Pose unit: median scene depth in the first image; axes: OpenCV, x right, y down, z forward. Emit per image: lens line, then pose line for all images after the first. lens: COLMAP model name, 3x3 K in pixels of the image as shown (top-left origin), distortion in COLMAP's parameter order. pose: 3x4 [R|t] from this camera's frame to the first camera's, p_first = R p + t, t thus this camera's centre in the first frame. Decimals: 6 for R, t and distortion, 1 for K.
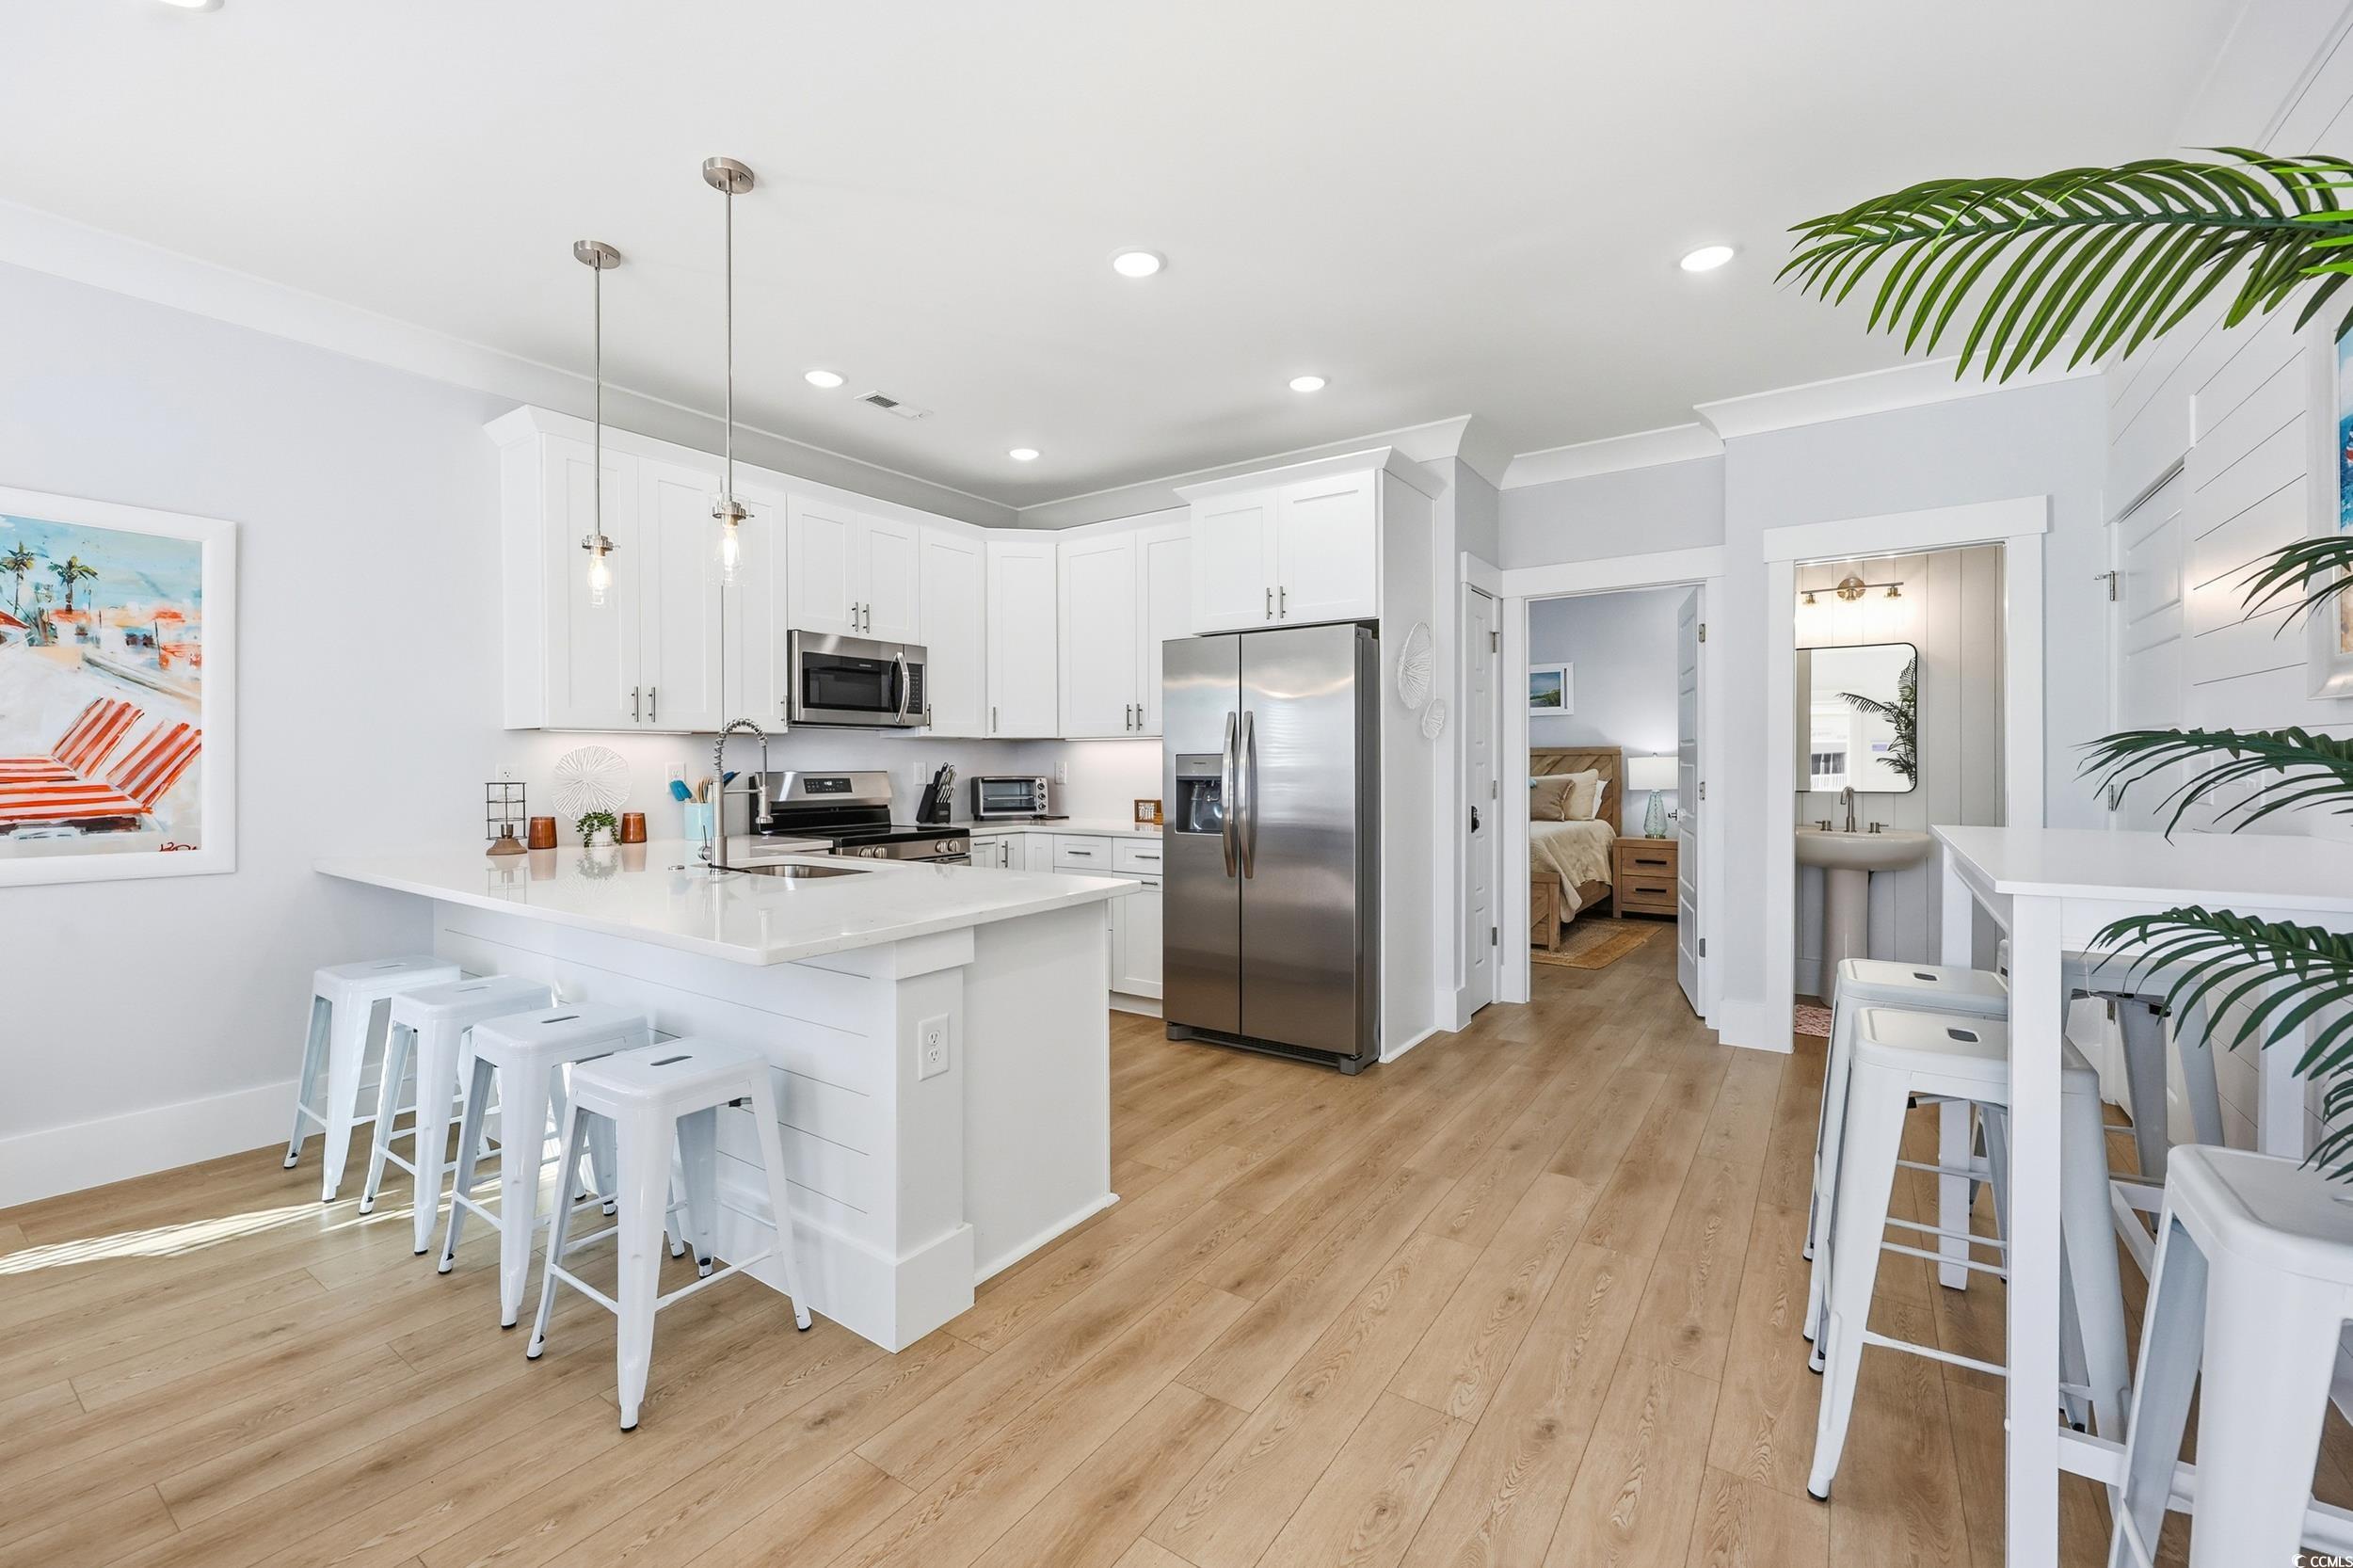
lens RADIAL K [[964.4, 0, 1155.3], [0, 964.4, 769.5], [0, 0, 1]] dist [0.001719, -0.000637]
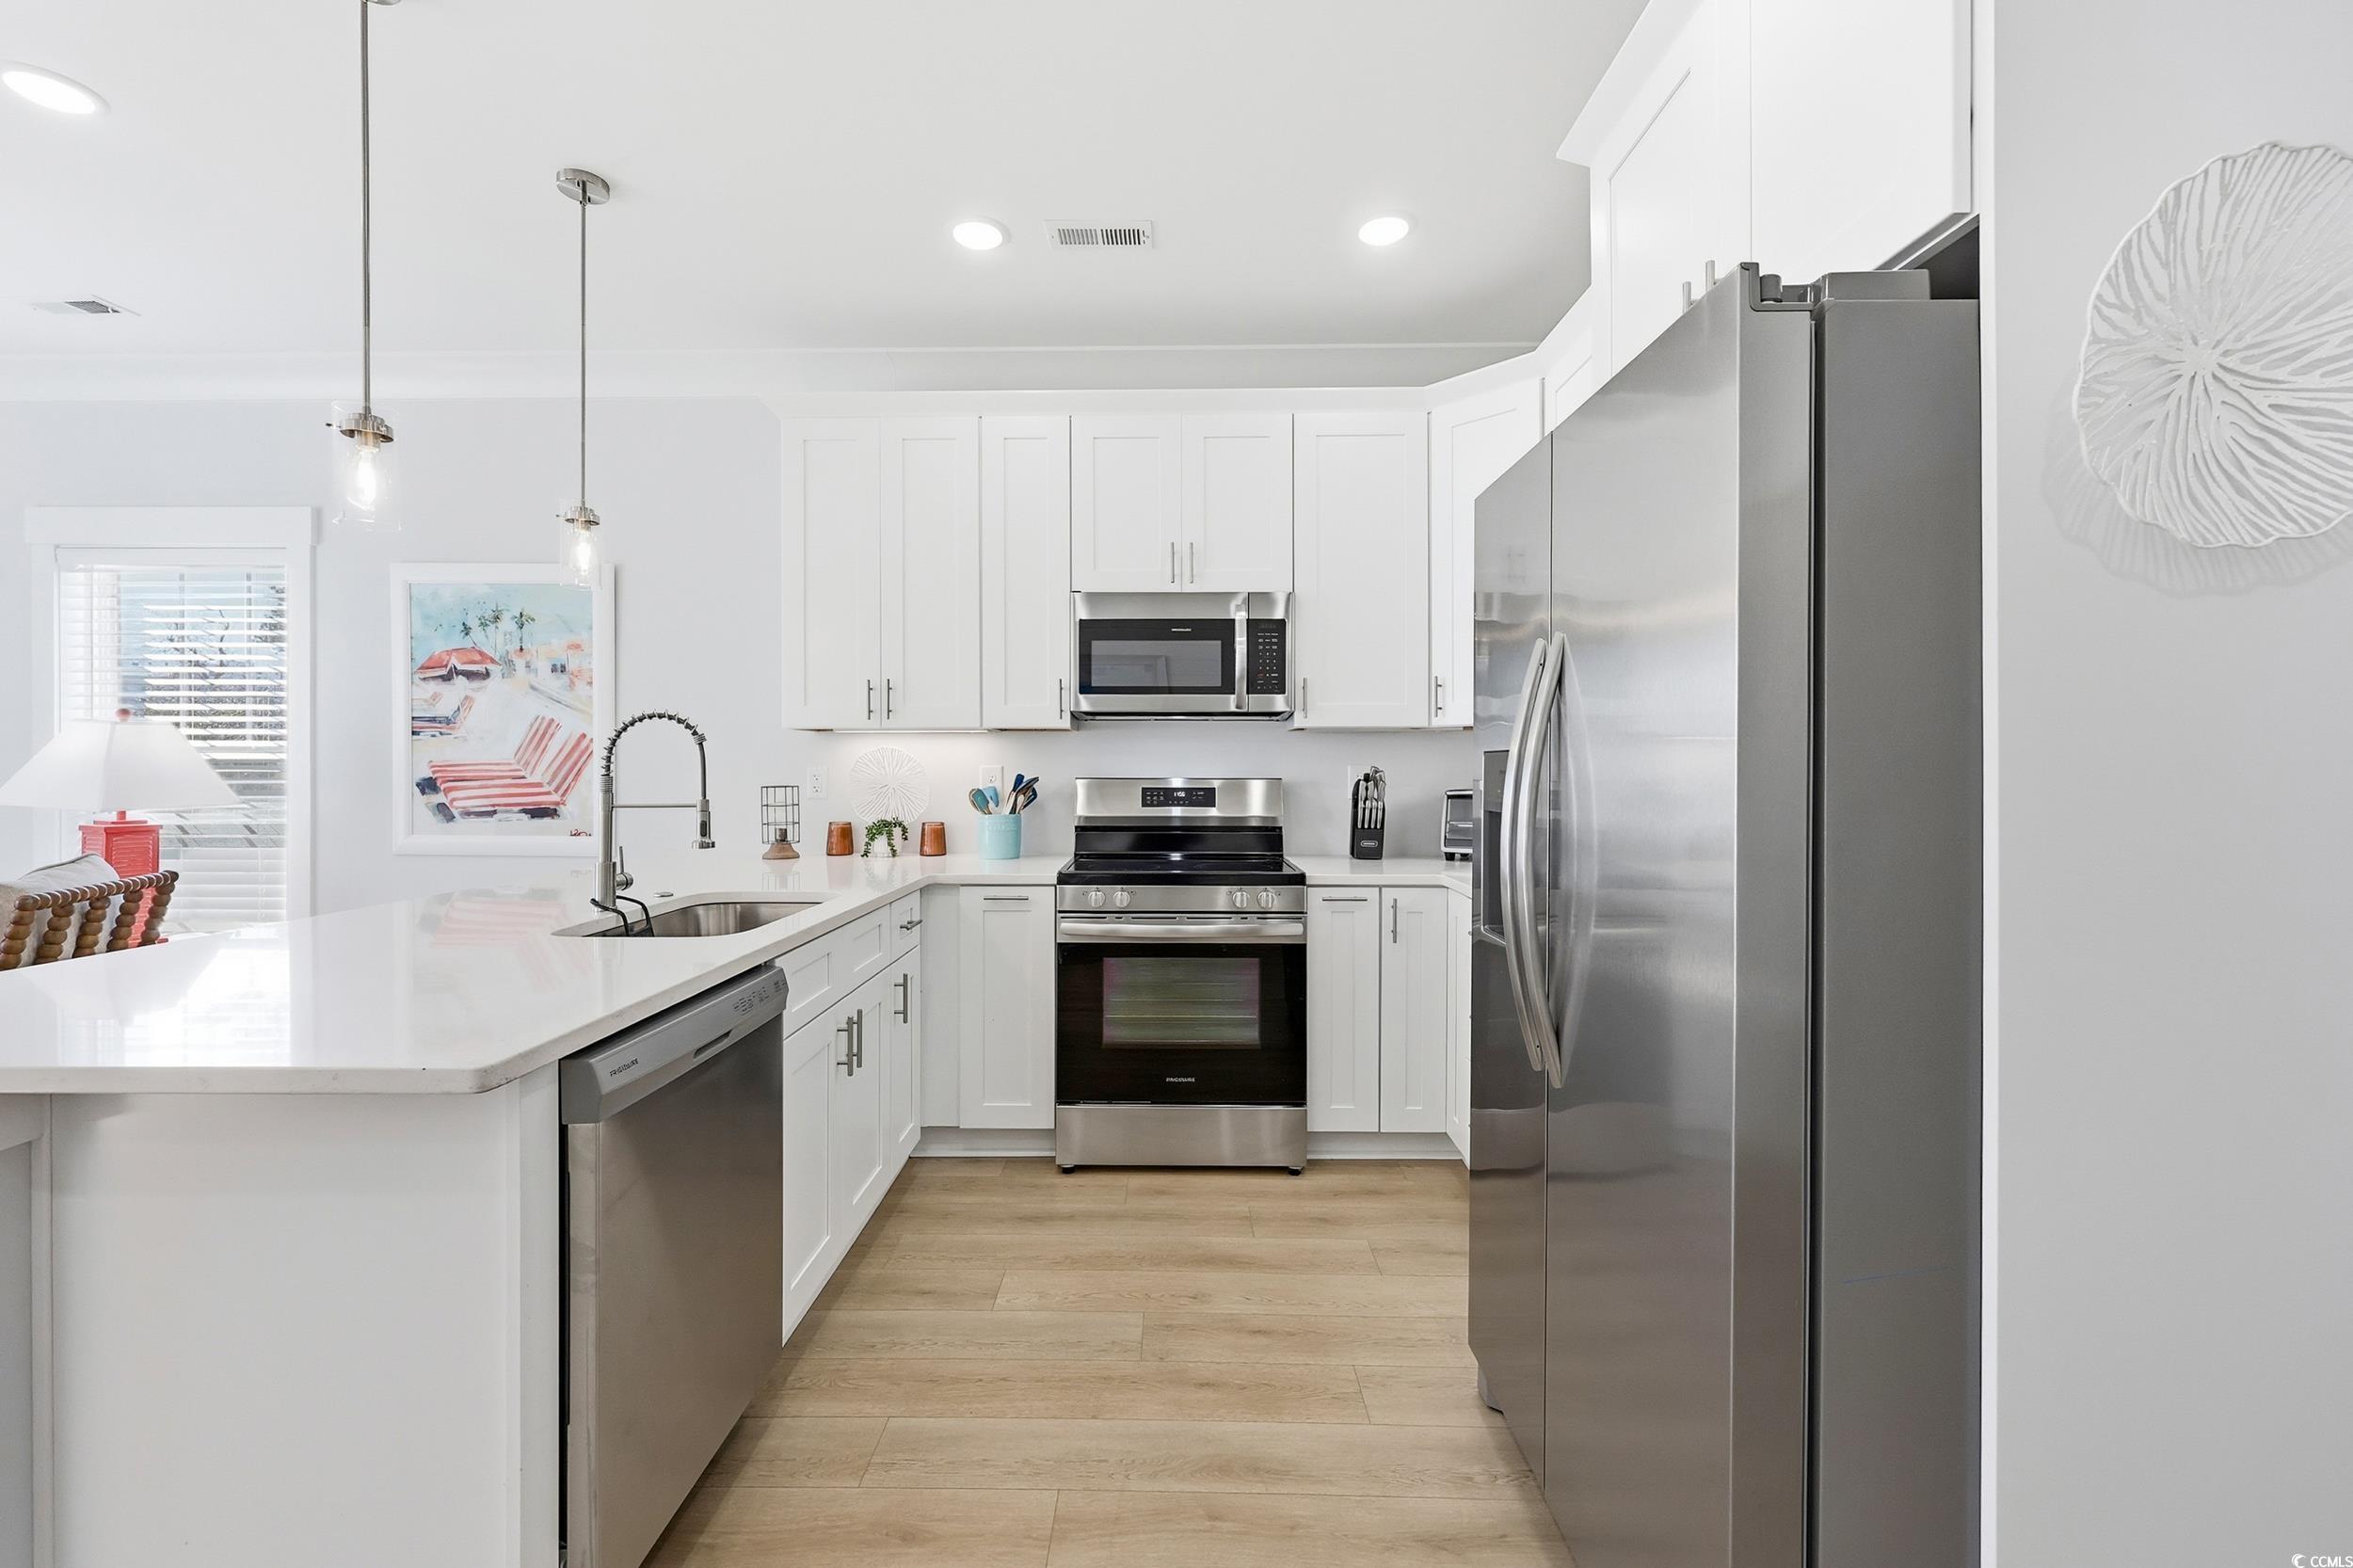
lens RADIAL K [[964.4, 0, 1155.3], [0, 964.4, 769.5], [0, 0, 1]] dist [0.001719, -0.000637]
pose [[0.572050, 0.005272, -0.820202, 0.437593], [-0.008105, 0.999967, 0.000775, -0.008584], [0.820179, 0.006205, 0.572073, 0.924719]]
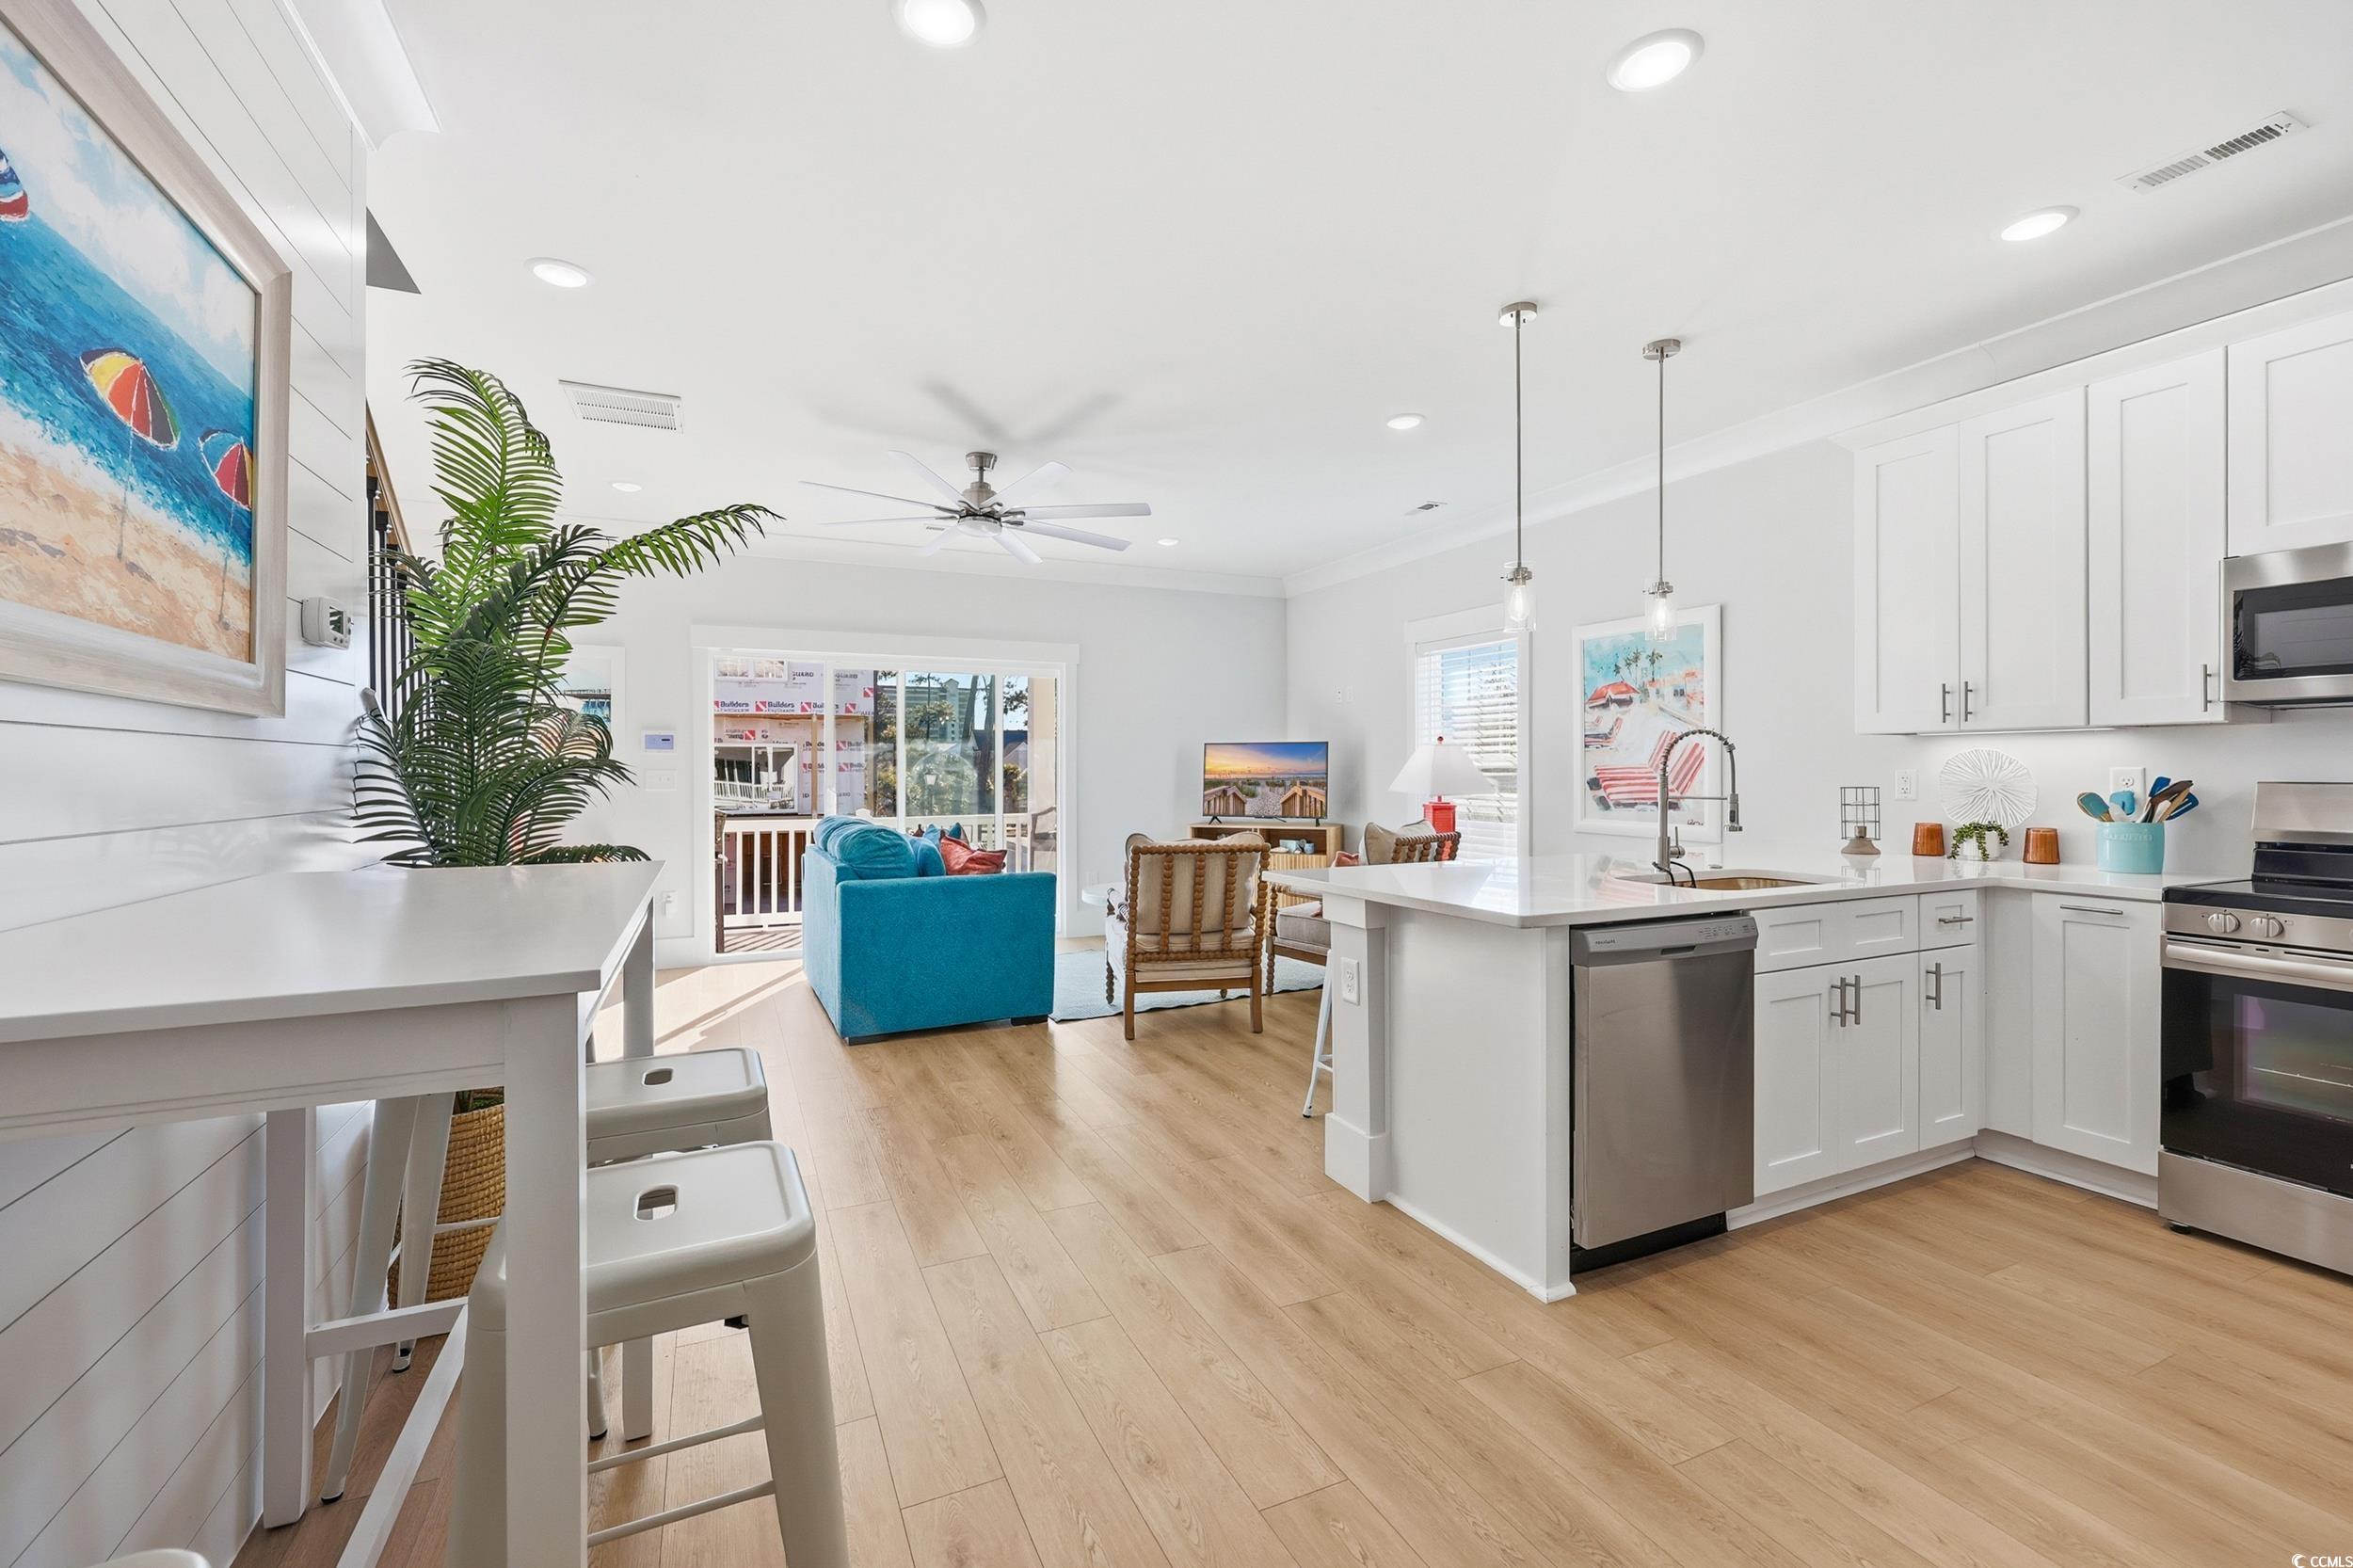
lens RADIAL K [[964.4, 0, 1155.3], [0, 964.4, 769.5], [0, 0, 1]] dist [0.001719, -0.000637]
pose [[-0.499905, 0.001632, -0.866079, 0.788852], [-0.003944, 0.999984, 0.004160, -0.008572], [0.866072, 0.005496, -0.499890, 1.055637]]
